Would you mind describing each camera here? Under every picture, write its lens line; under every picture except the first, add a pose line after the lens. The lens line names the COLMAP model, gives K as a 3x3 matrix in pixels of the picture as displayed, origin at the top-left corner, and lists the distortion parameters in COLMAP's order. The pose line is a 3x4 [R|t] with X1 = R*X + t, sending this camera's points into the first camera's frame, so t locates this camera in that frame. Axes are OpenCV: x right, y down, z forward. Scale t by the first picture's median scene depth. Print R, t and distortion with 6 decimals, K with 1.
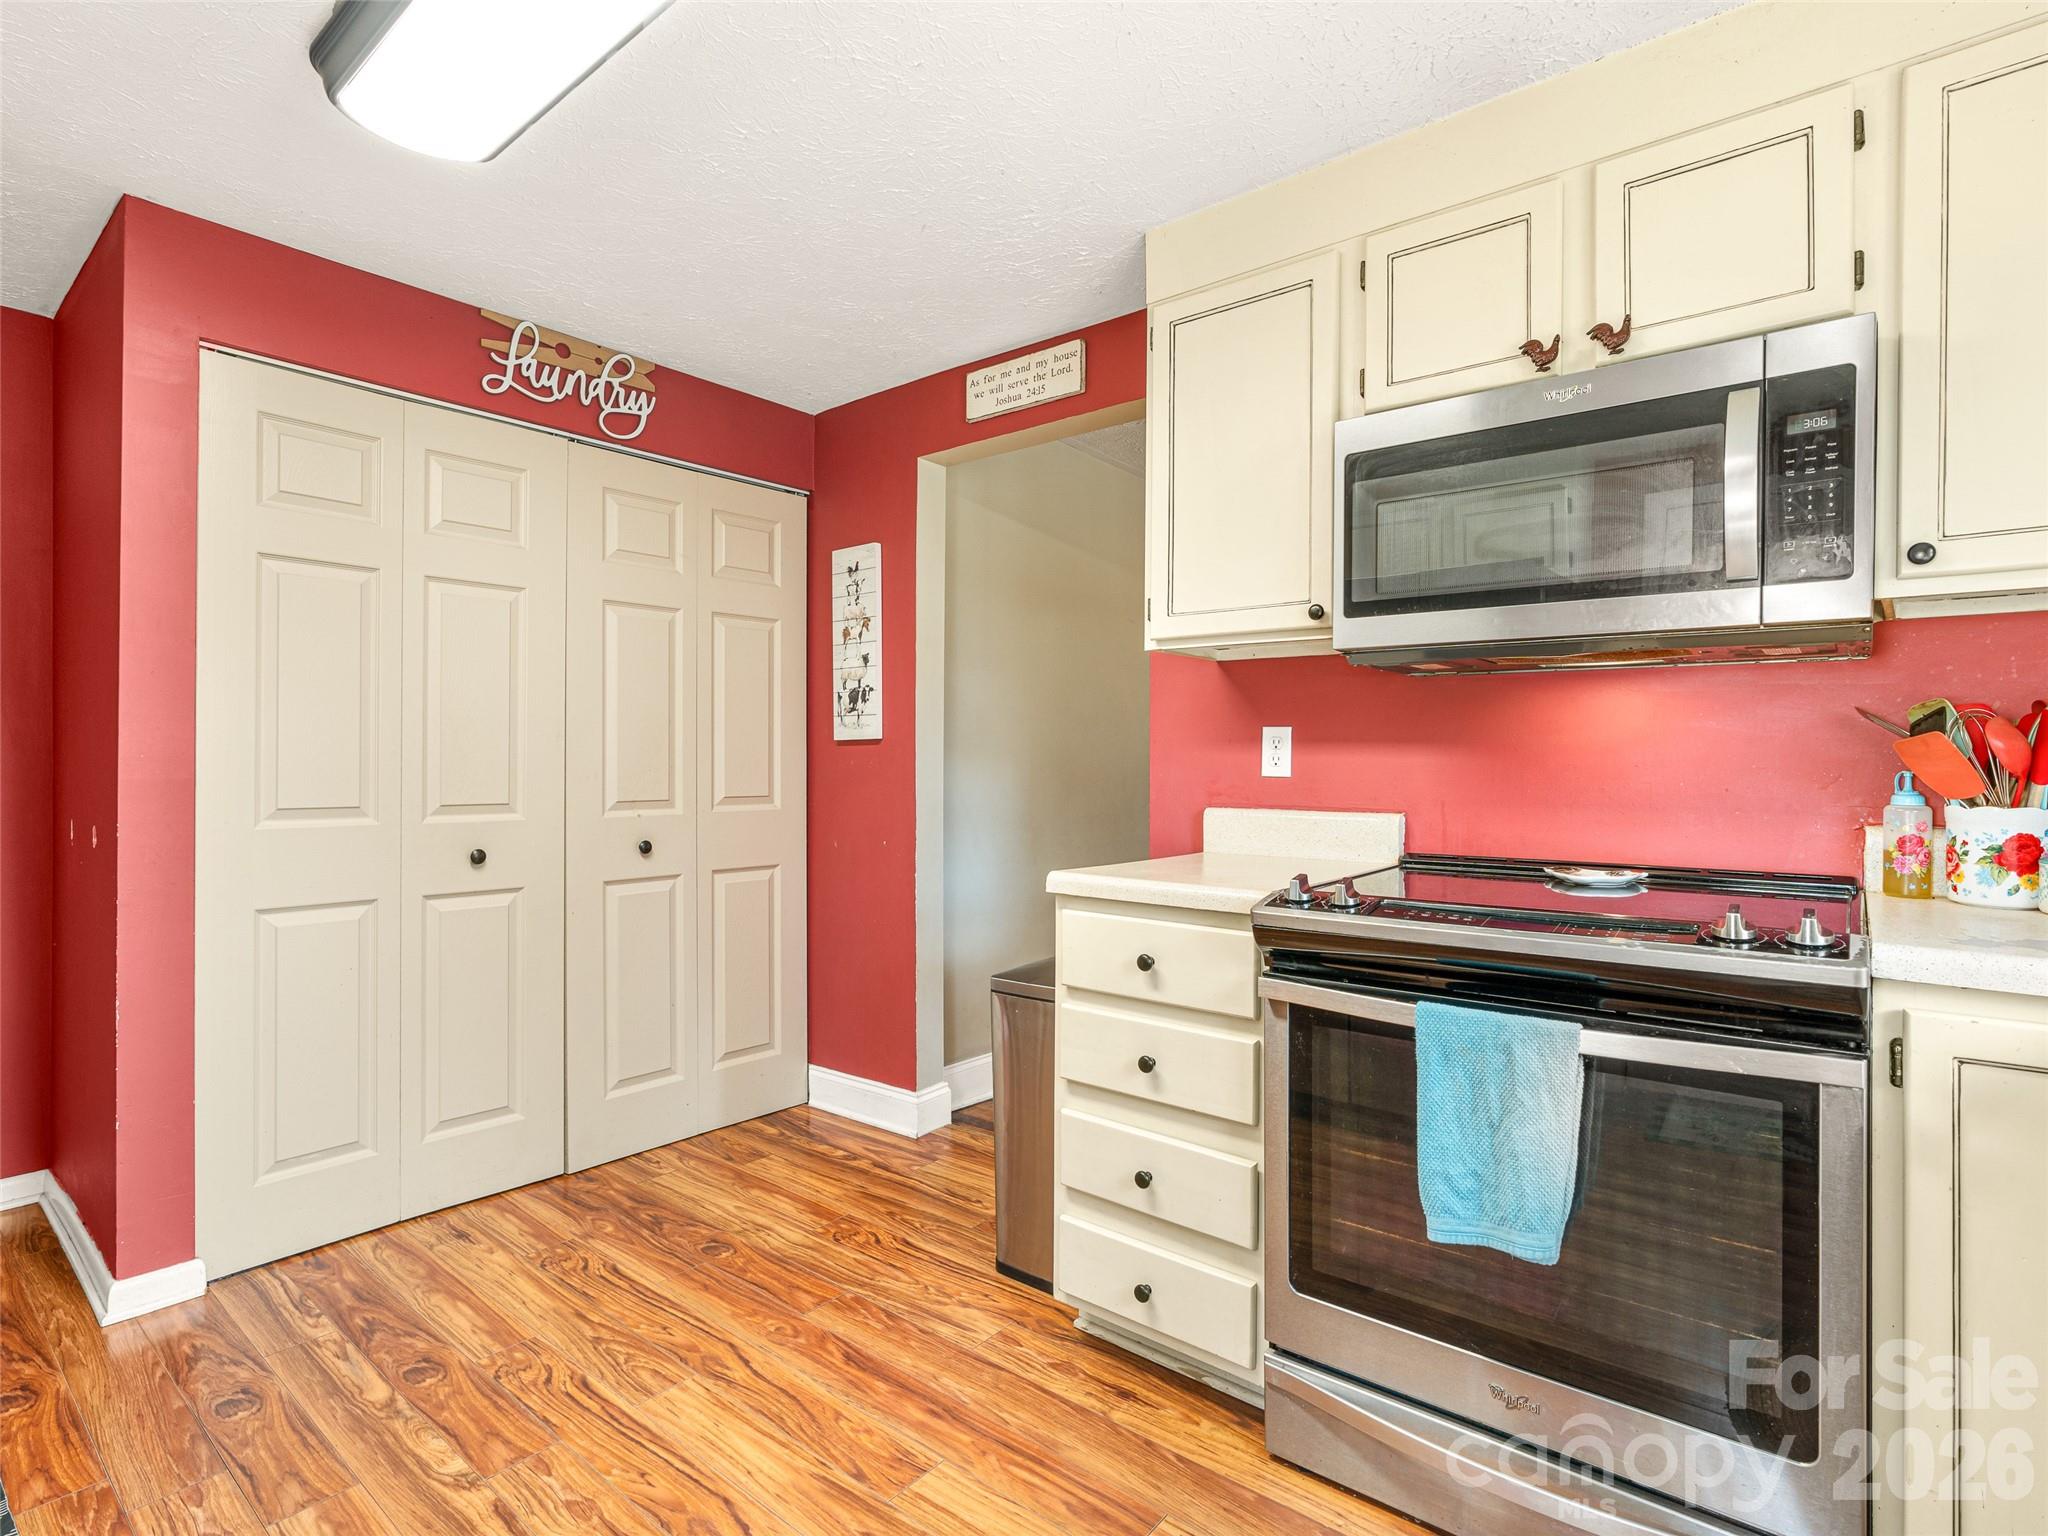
lens RADIAL K [[1038.1, 0, 1022.7], [0, 1038.1, 763.0], [0, 0, 1]] dist [-0.010850, 0.001946]
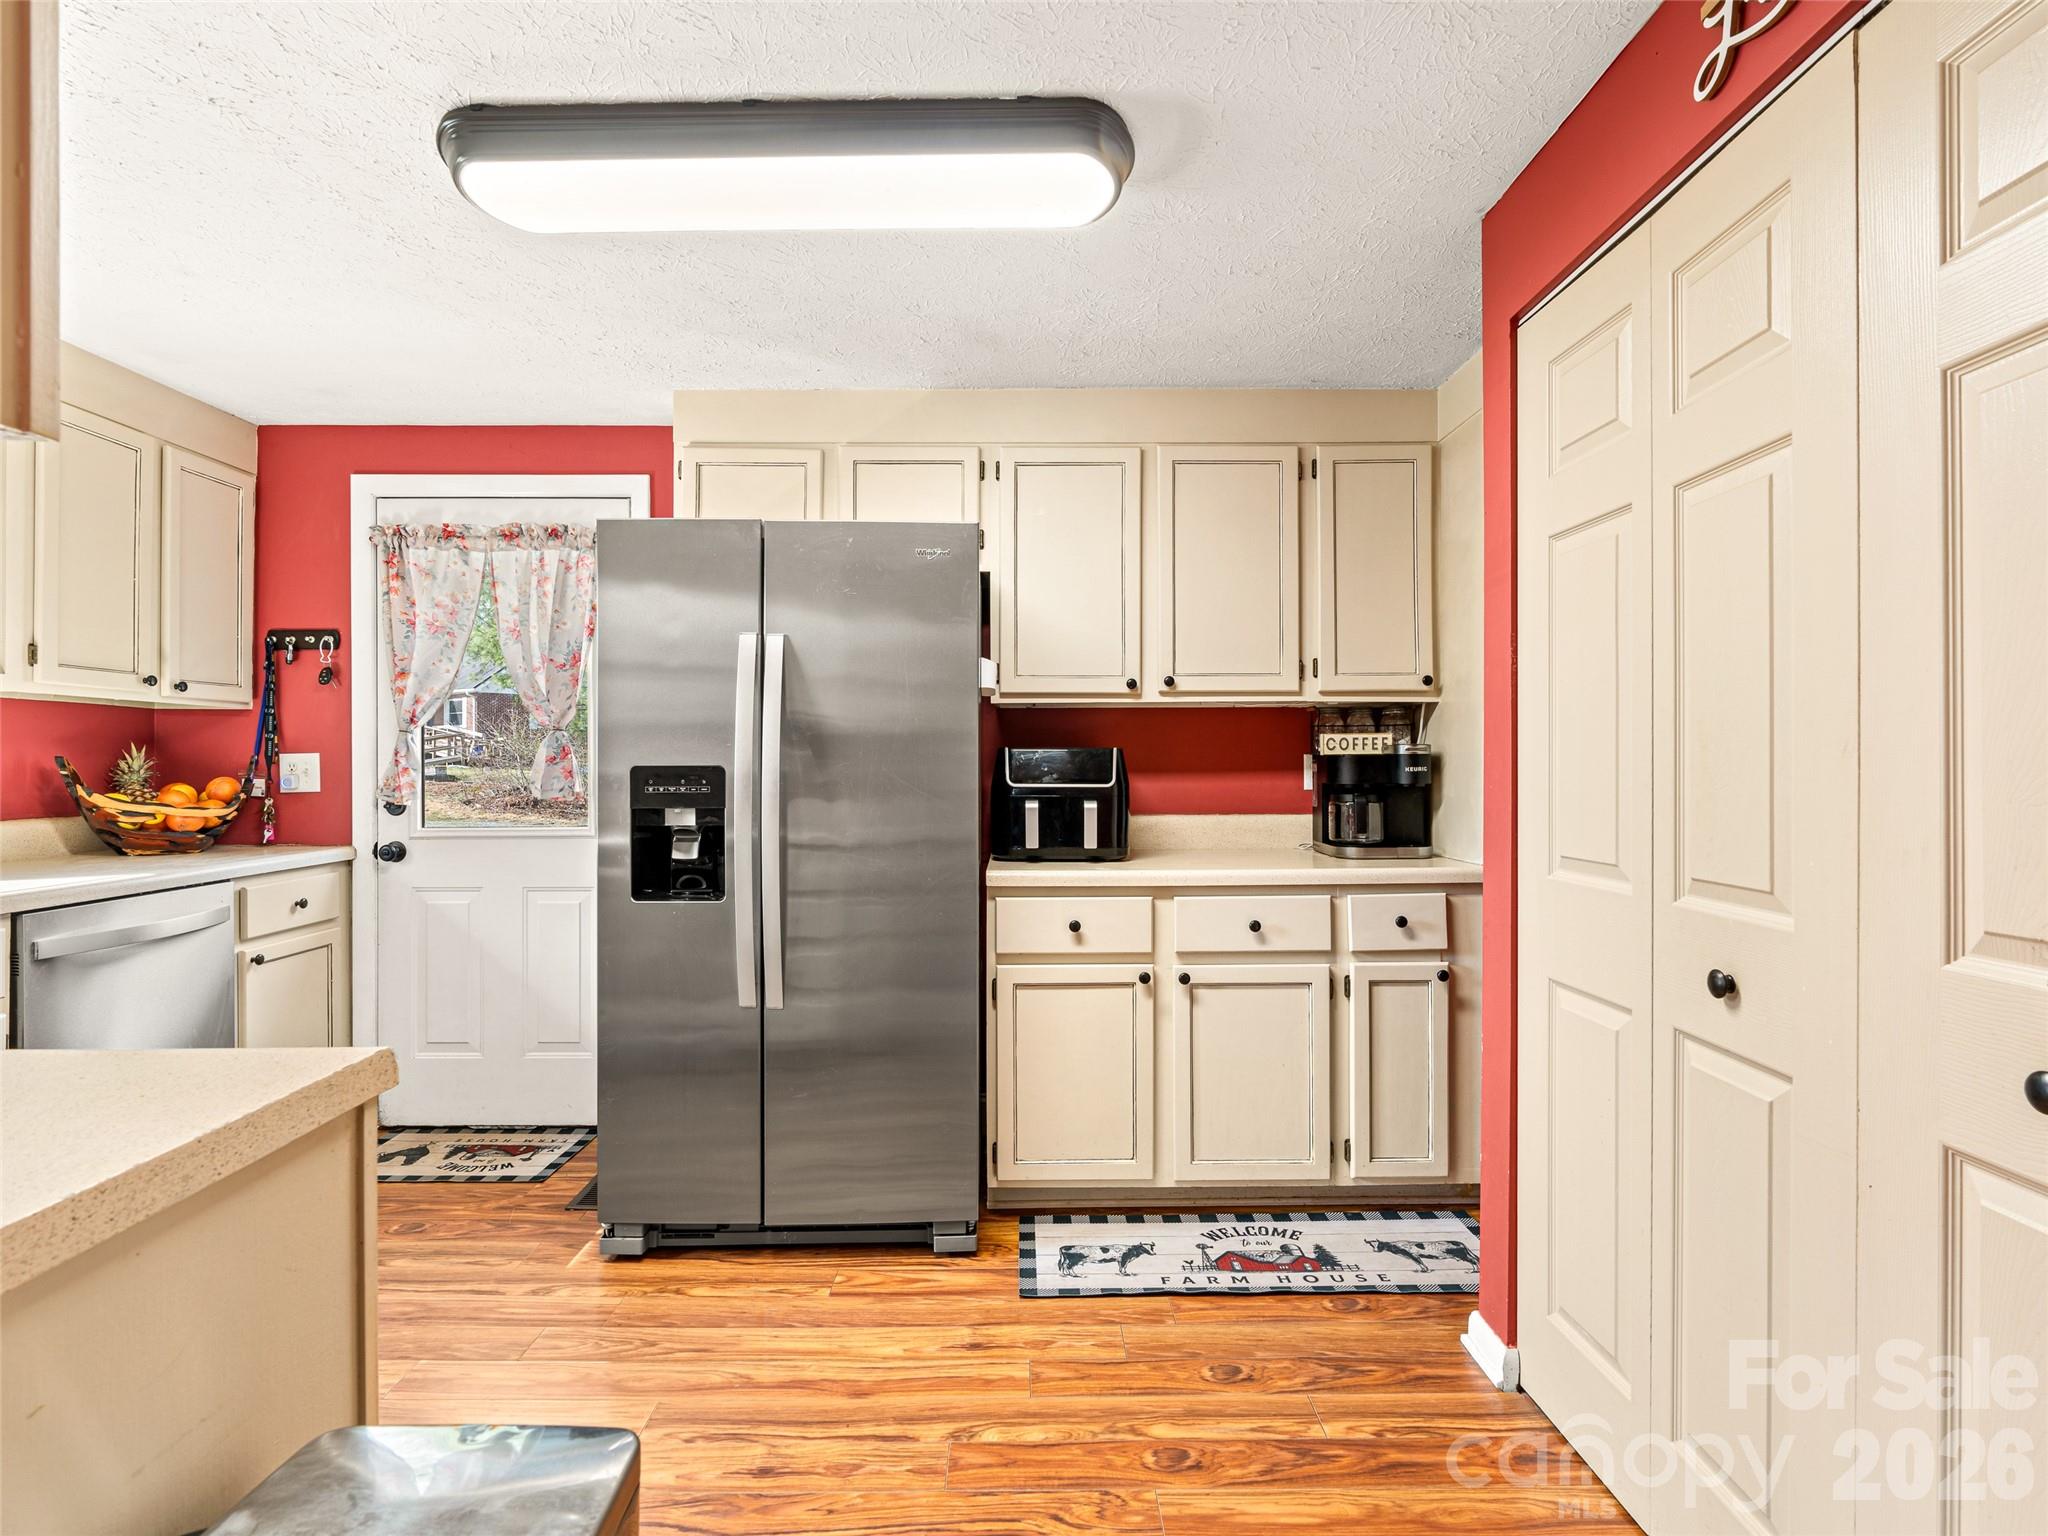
lens RADIAL K [[1038.1, 0, 1020.0], [0, 1038.1, 767.6], [0, 0, 1]] dist [-0.010850, 0.001946]
pose [[-0.766349, -0.003186, -0.642417, 0.117950], [-0.004888, 0.999988, 0.000871, -0.025022], [0.642406, 0.003808, -0.766355, 1.662786]]
